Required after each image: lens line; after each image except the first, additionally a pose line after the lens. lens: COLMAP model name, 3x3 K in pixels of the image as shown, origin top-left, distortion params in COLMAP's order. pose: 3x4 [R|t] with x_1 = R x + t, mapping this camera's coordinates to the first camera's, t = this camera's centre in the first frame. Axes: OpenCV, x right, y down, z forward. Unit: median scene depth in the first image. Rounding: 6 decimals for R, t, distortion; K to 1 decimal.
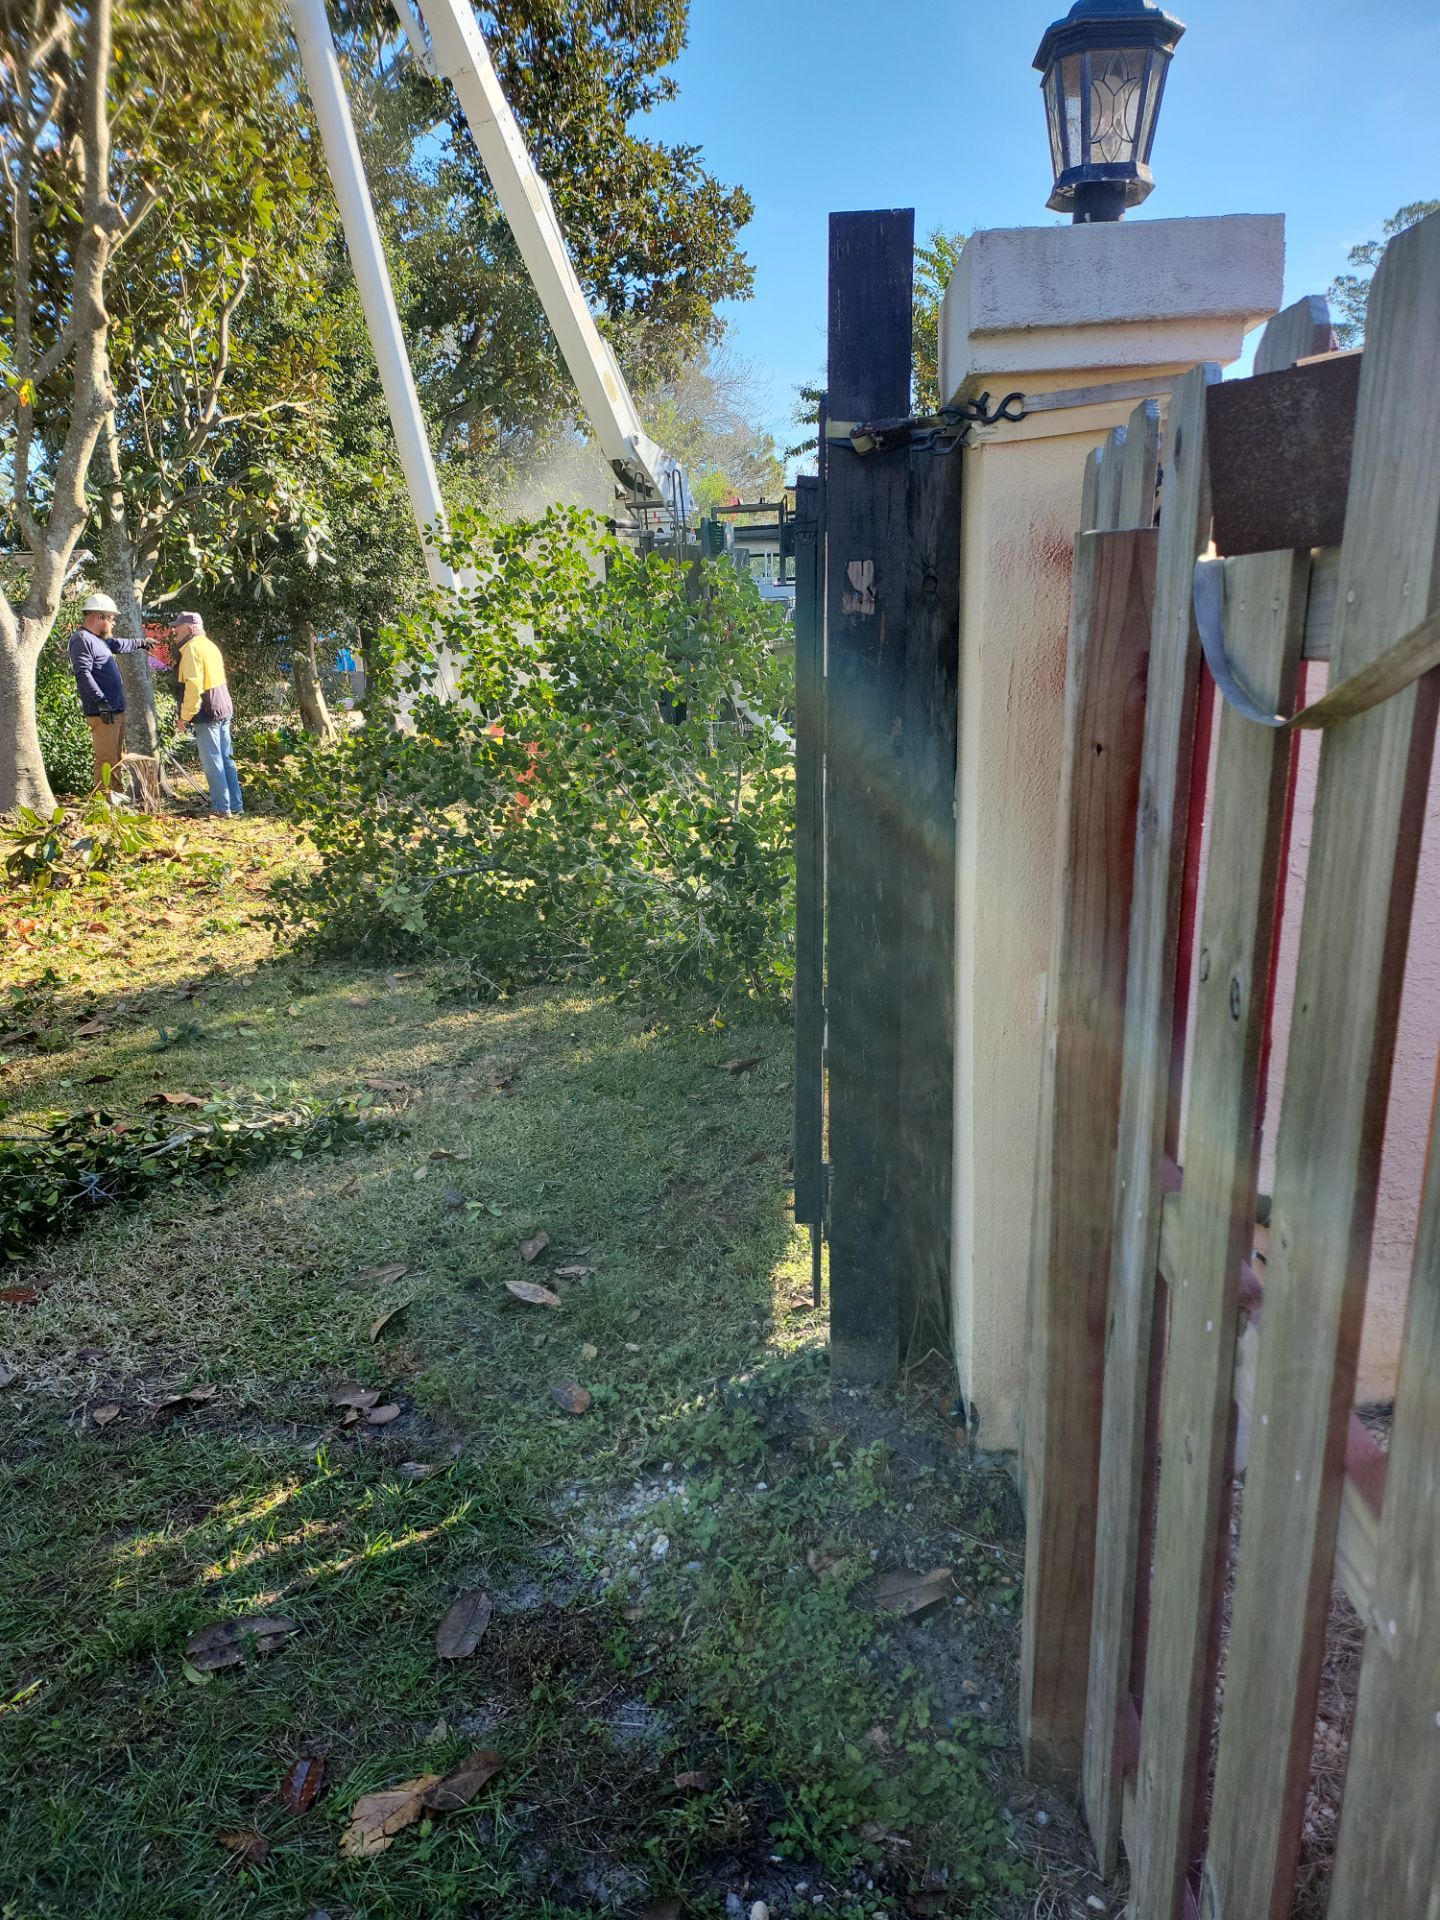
lens RADIAL K [[1352.4, 0, 721.5], [0, 1352.4, 961.3], [0, 0, 1]] dist [0.010680, -0.004343]
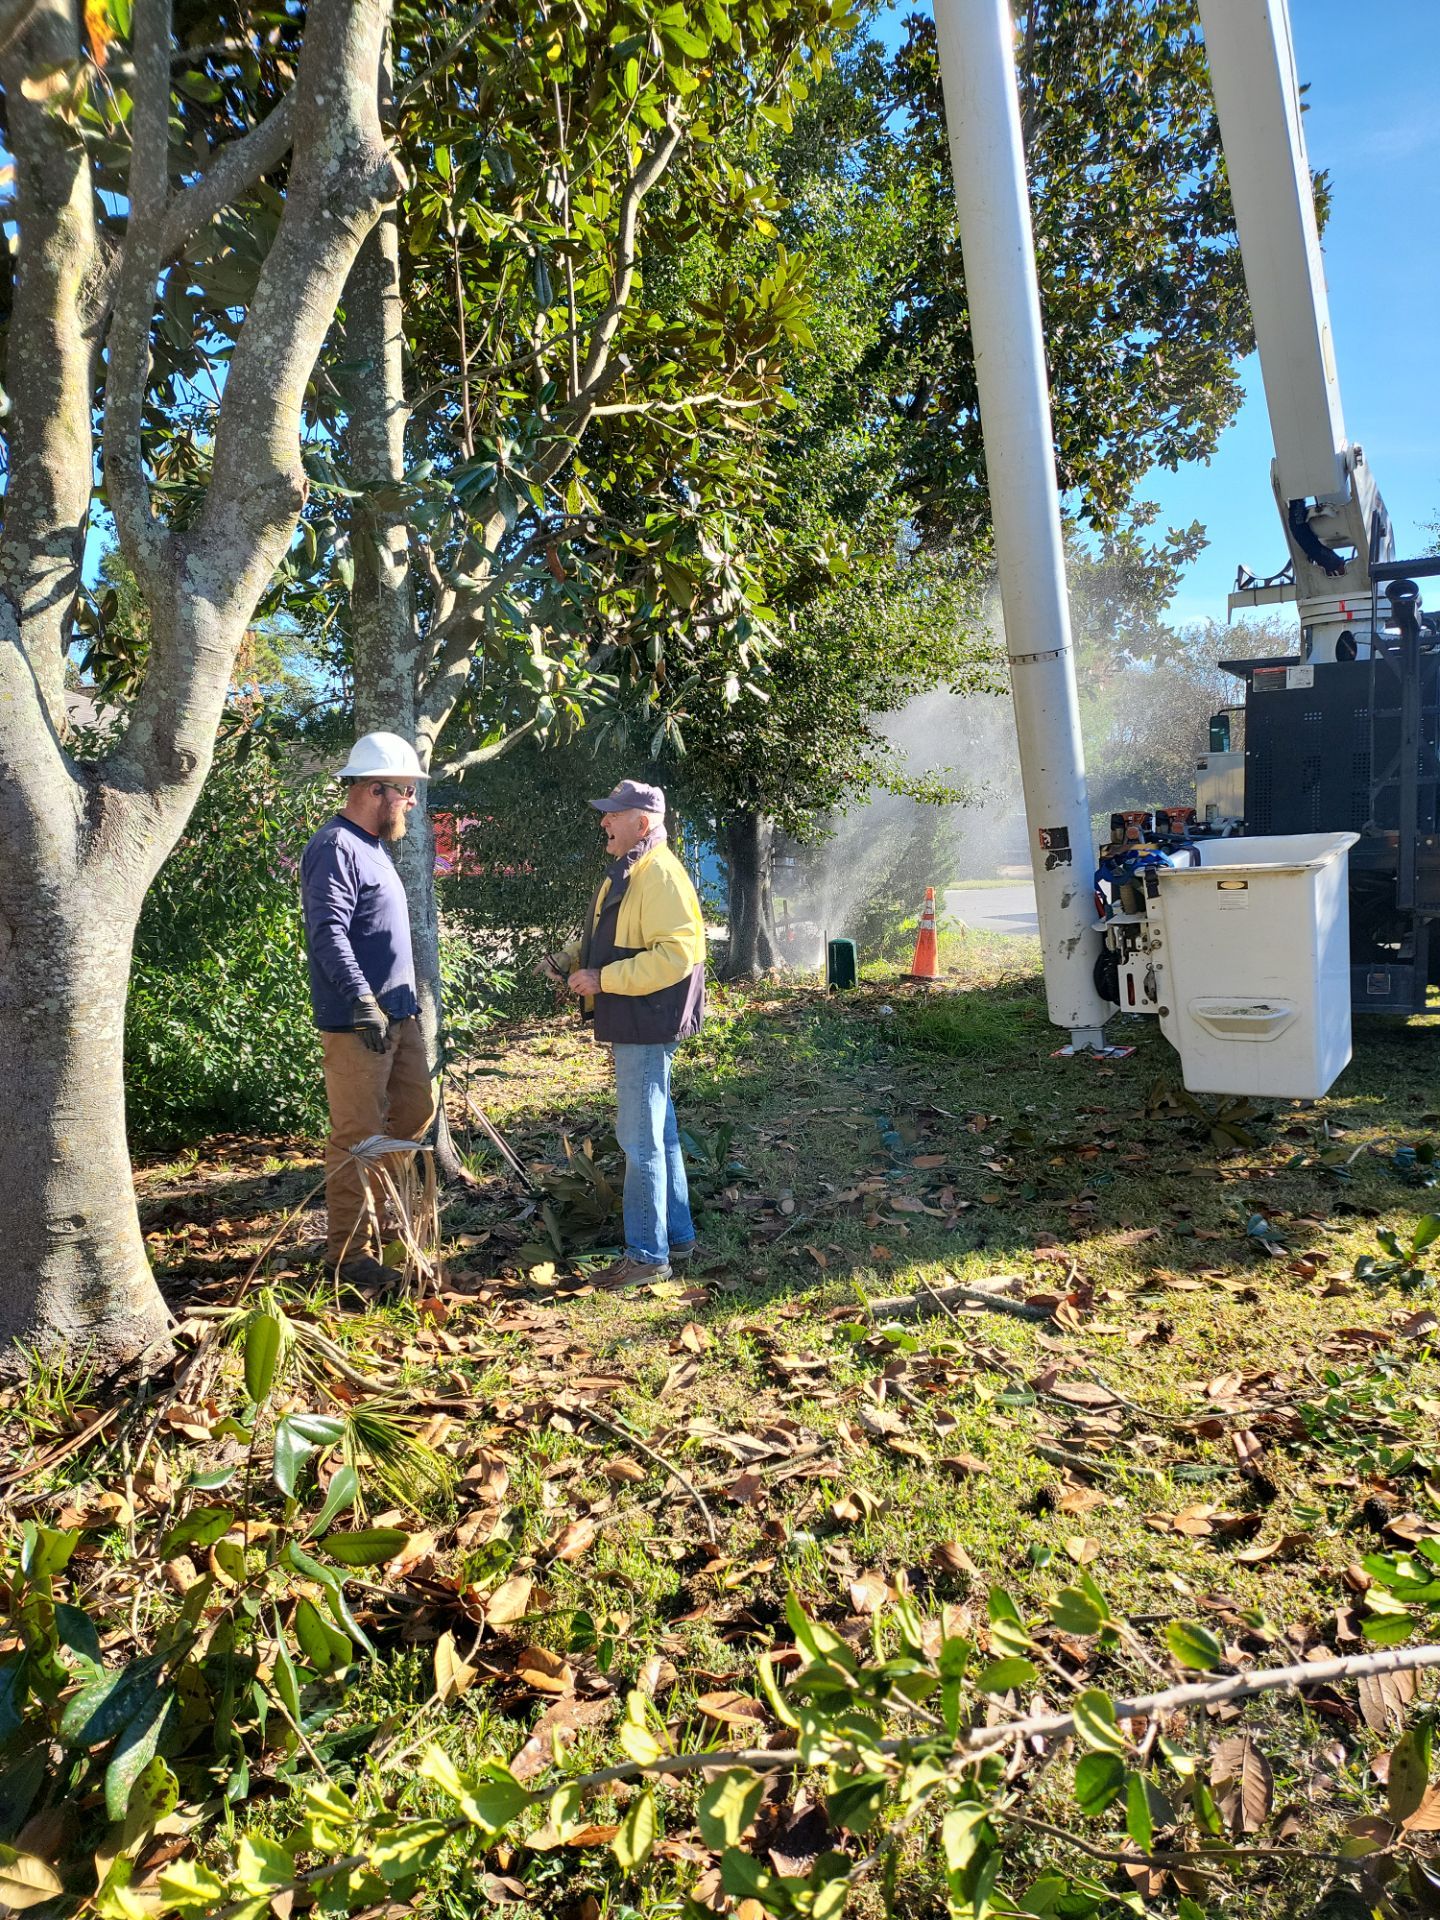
lens RADIAL K [[1352.4, 0, 721.7], [0, 1352.4, 957.4], [0, 0, 1]] dist [0.010680, -0.004343]
pose [[0.984082, 0.022540, -0.176282, -0.253941], [-0.046674, 0.989883, -0.133988, -0.146101], [0.171478, 0.140083, 0.975178, 0.592850]]
